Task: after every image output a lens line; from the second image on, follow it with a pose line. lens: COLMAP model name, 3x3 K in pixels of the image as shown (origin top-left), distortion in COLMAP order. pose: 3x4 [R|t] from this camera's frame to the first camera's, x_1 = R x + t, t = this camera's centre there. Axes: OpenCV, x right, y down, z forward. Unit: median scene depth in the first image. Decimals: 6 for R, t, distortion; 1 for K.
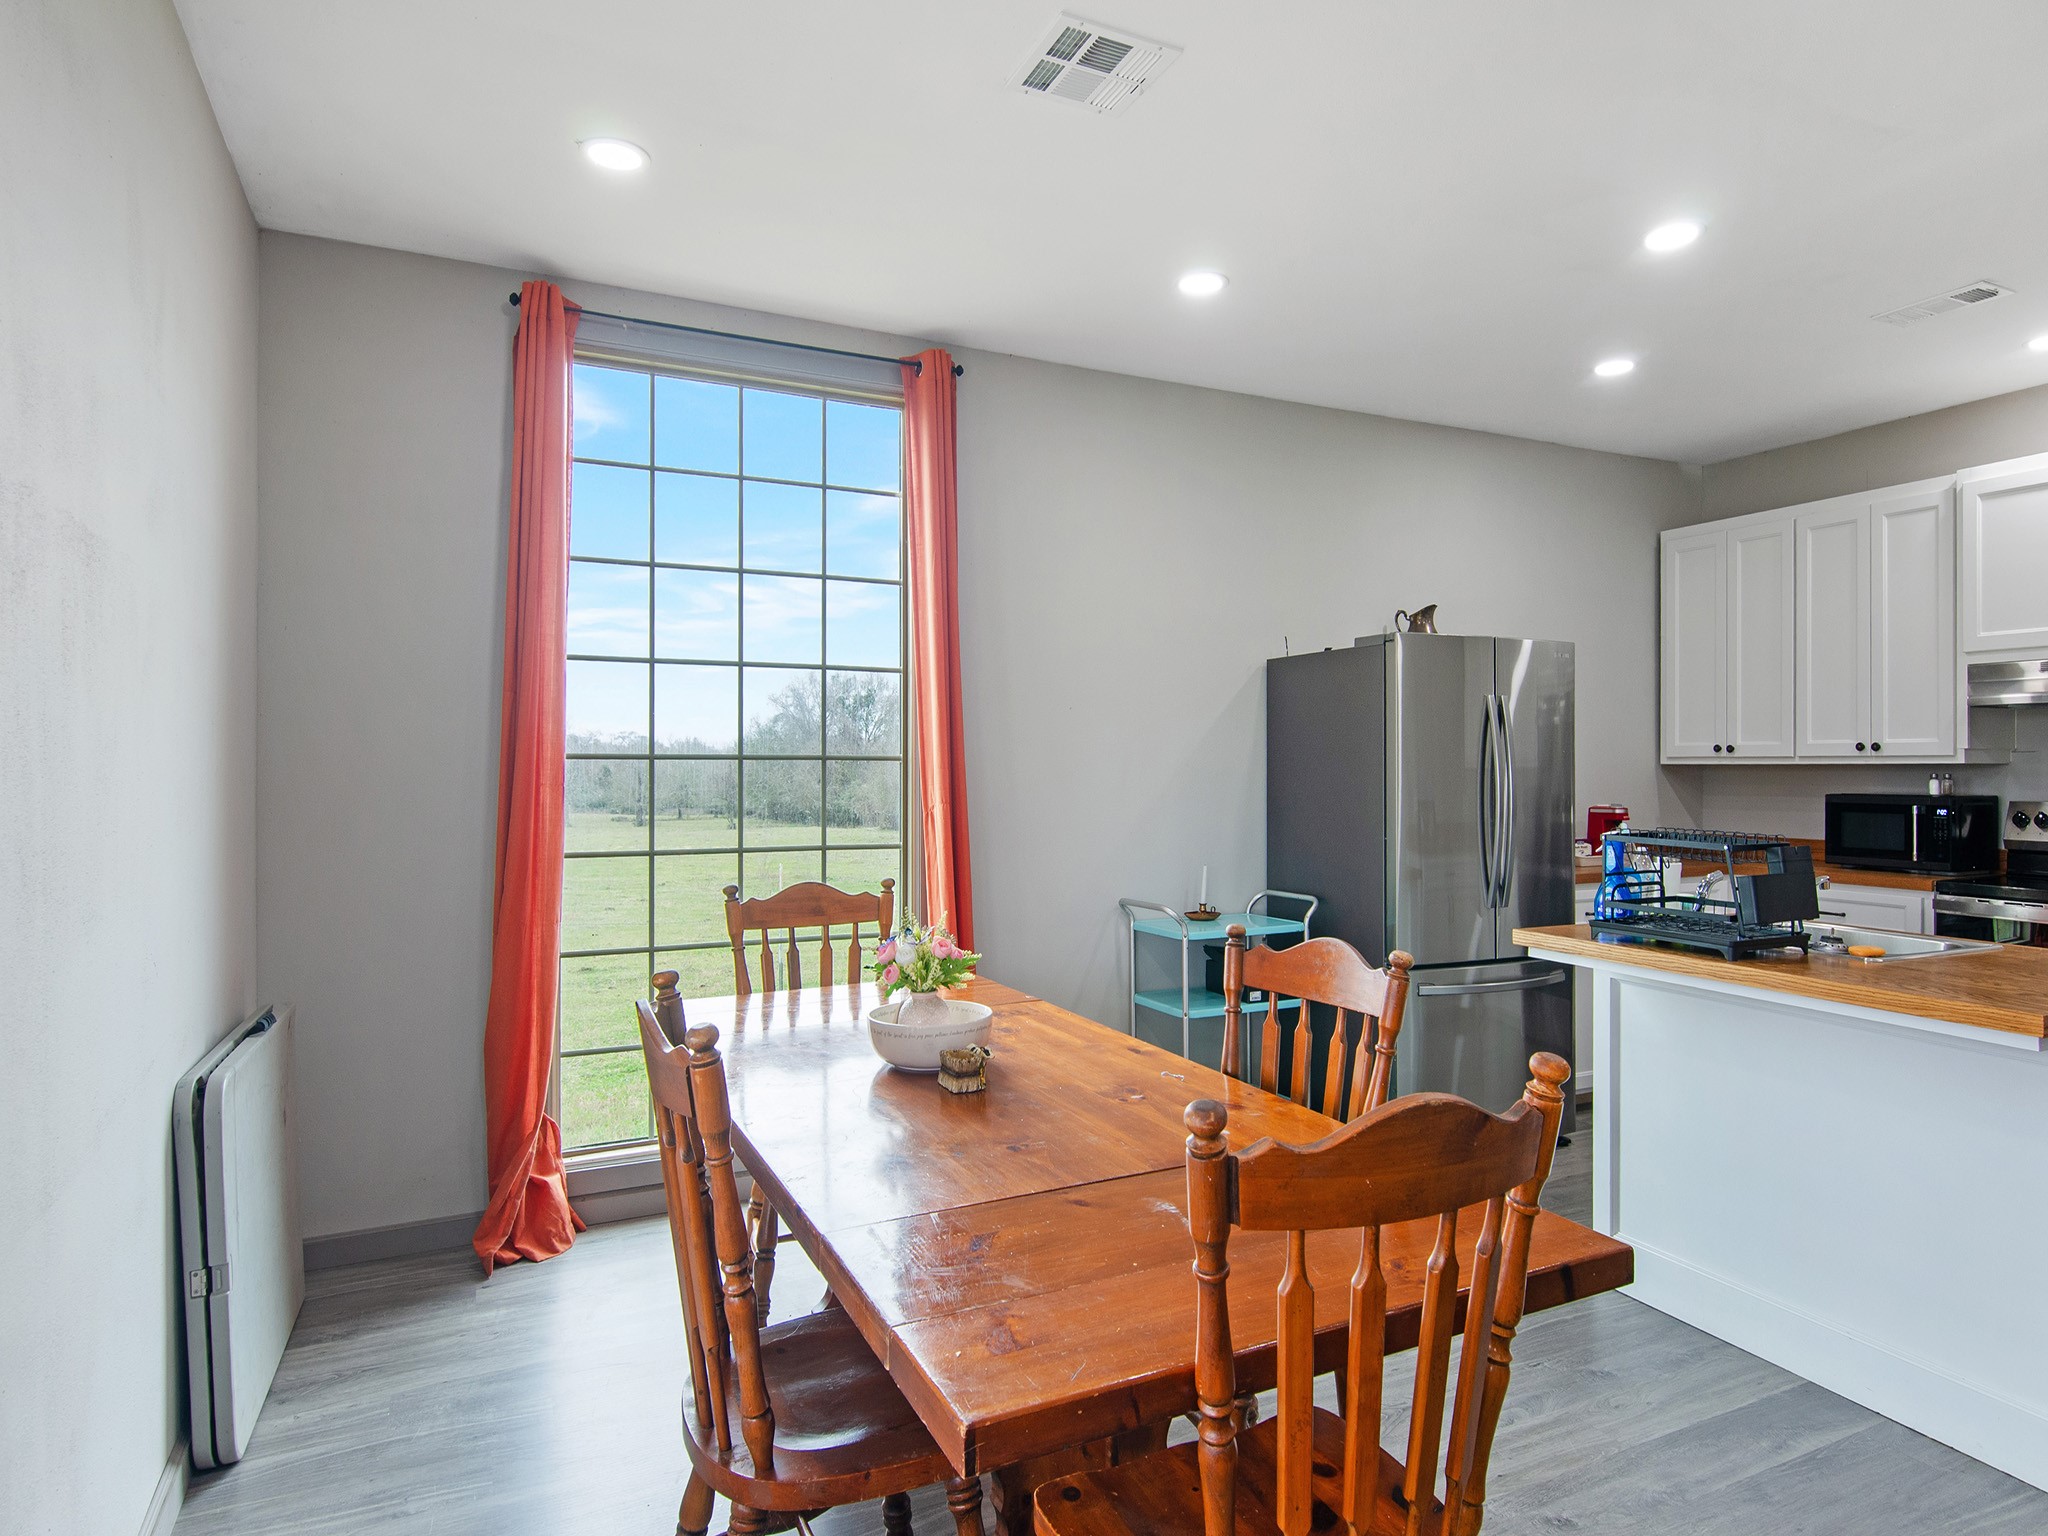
lens RADIAL K [[1126.2, 0, 1024.0], [0, 1126.2, 768.0], [0, 0, 1]] dist [0.002751, 0.000790]
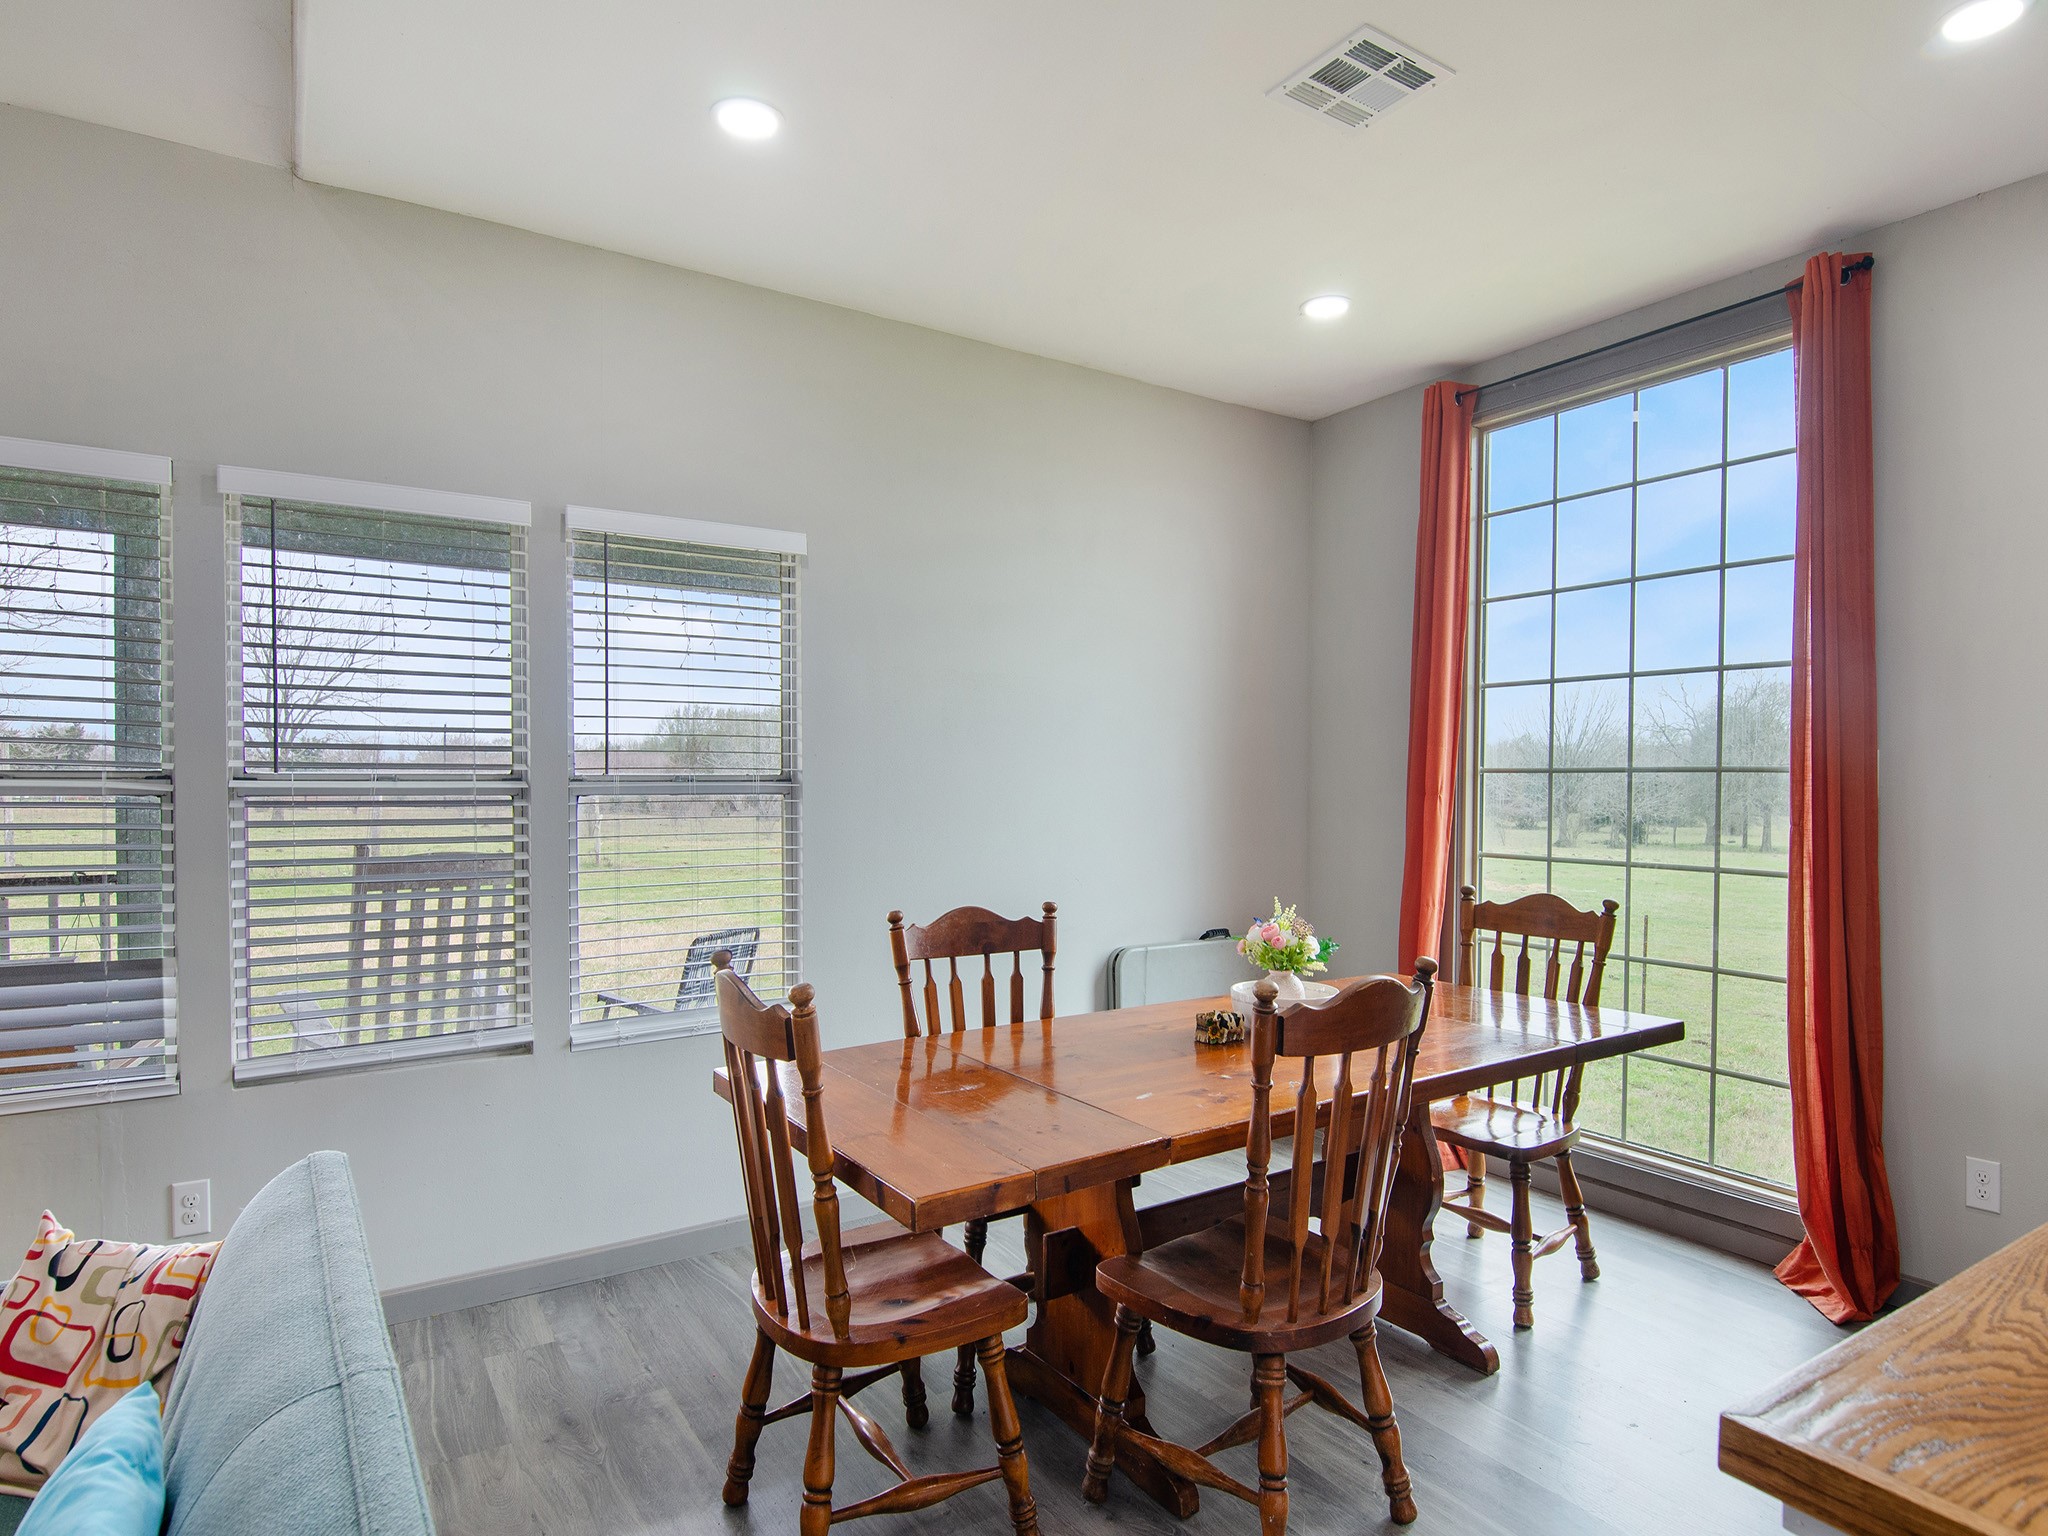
lens RADIAL K [[1126.2, 0, 1024.0], [0, 1126.2, 768.0], [0, 0, 1]] dist [0.002751, 0.000790]
pose [[0.129155, 0.001832, -0.991623, 0.739810], [-0.009047, 0.999959, 0.000669, -0.007746], [0.991583, 0.008885, 0.129167, 0.394426]]
